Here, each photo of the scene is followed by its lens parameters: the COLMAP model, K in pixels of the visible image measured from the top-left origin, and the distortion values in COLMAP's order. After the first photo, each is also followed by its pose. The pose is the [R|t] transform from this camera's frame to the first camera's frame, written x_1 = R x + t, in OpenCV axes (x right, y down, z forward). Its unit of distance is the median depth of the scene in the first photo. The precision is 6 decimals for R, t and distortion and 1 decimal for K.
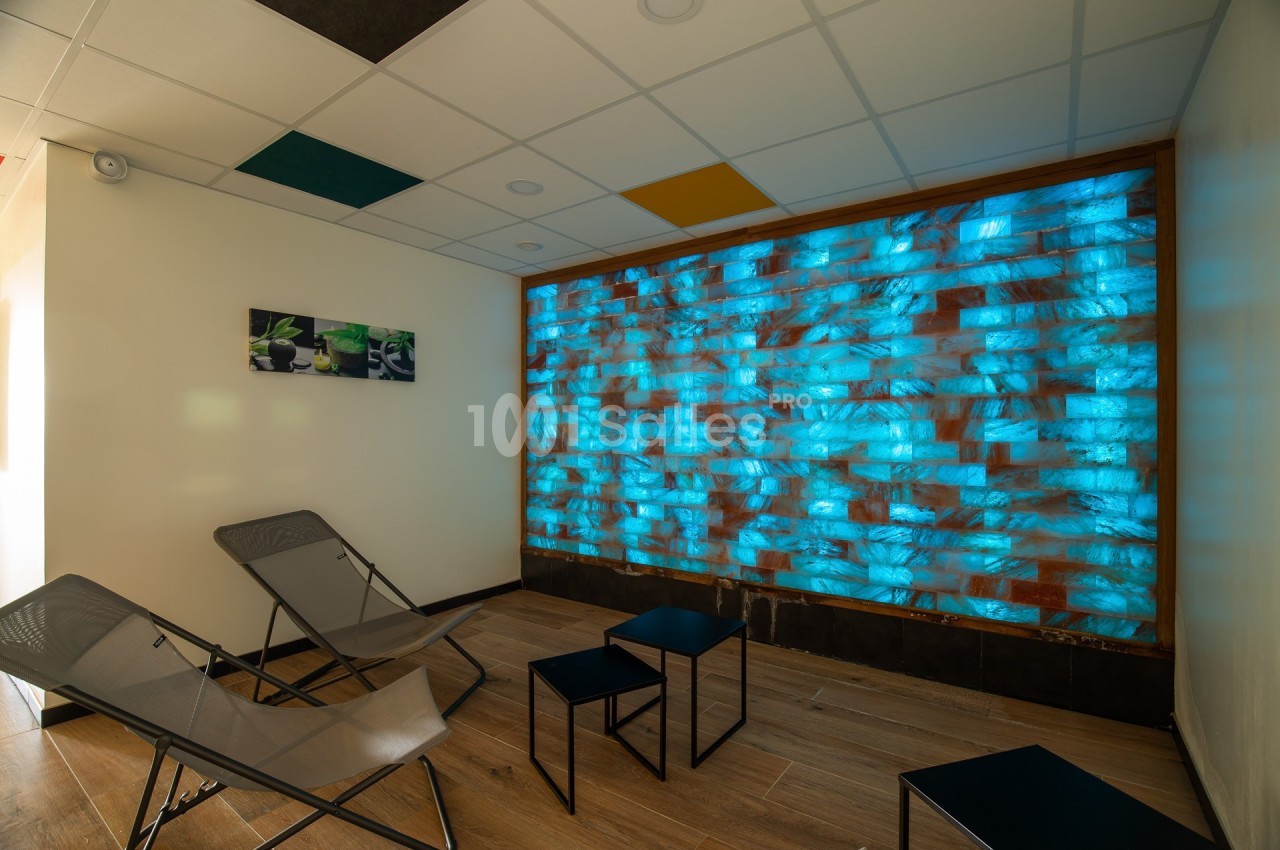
lens RADIAL K [[576.6, 0, 643.0], [0, 576.6, 428.5], [0, 0, 1]] dist [-0.002785, 0.000013]
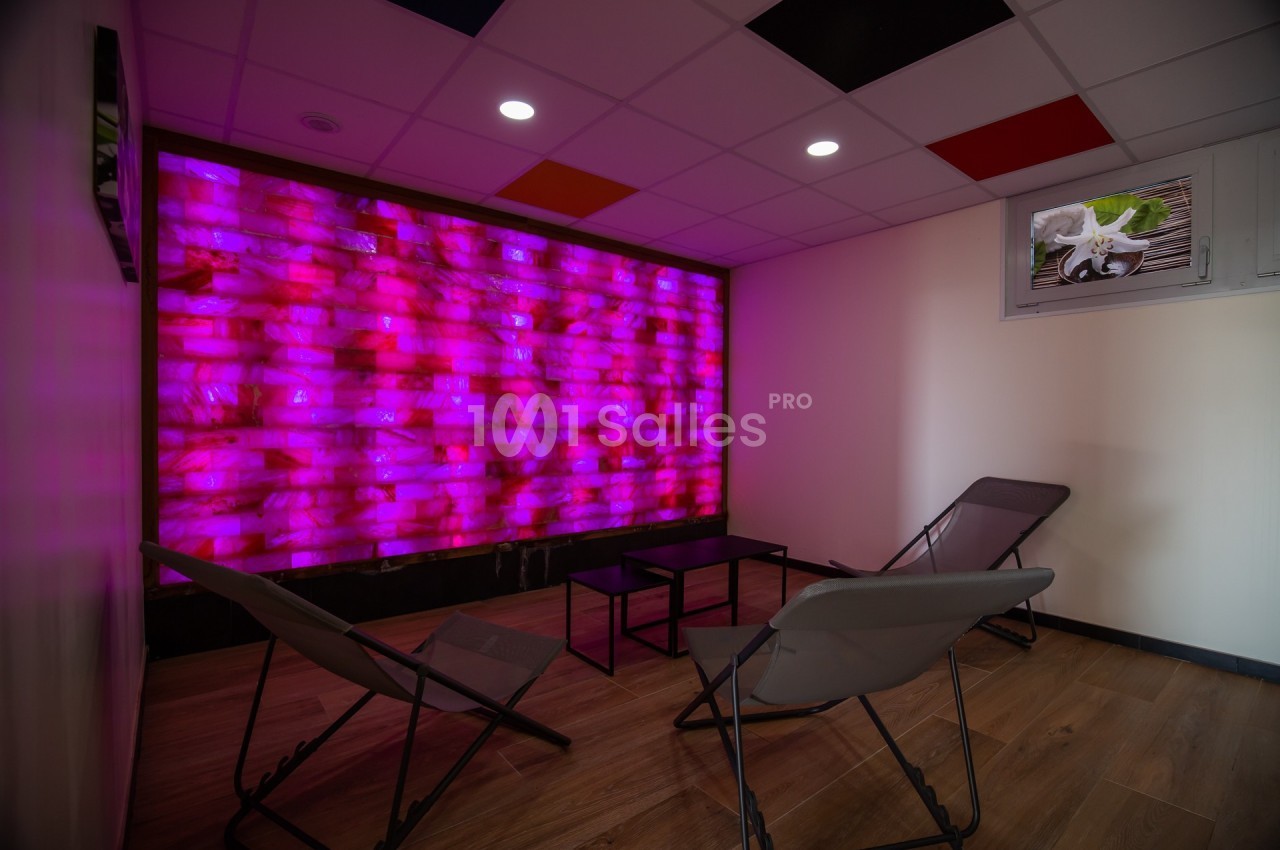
lens RADIAL K [[576.6, 0, 643.0], [0, 576.6, 428.5], [0, 0, 1]] dist [-0.002785, 0.000013]
pose [[0.293175, -0.007634, 0.956028, -0.811436], [-0.014786, 0.999812, 0.012517, 0.035339], [-0.955944, -0.017806, 0.293007, 0.464494]]
